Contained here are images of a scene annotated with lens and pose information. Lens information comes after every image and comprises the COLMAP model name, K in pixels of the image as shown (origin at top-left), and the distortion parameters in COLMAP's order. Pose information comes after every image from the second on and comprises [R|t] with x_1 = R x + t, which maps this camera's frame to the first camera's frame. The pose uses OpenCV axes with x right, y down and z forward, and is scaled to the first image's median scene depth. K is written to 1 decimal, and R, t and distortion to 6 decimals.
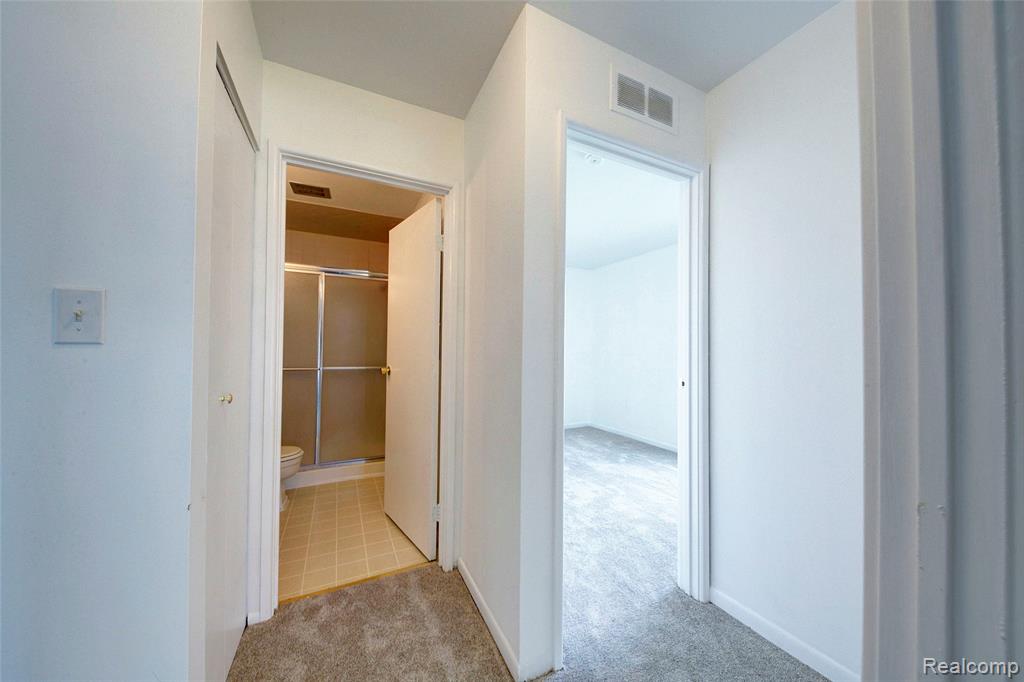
lens RADIAL K [[352.9, 0, 511.9], [0, 352.9, 344.5], [0, 0, 1]] dist [-0.000736, -0.002989]
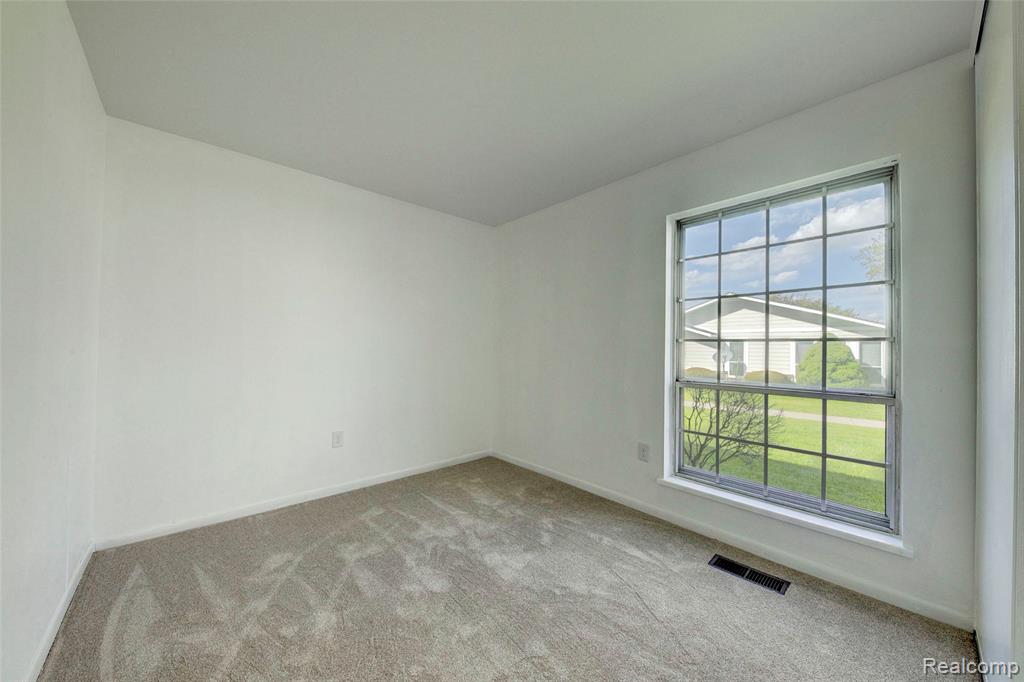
lens RADIAL K [[352.9, 0, 513.6], [0, 352.9, 343.2], [0, 0, 1]] dist [-0.000736, -0.002989]
pose [[0.961245, -0.000509, 0.275694, 0.102792], [-0.002720, 0.999932, 0.011328, 0.007961], [-0.275681, -0.011639, 0.961179, 0.455977]]
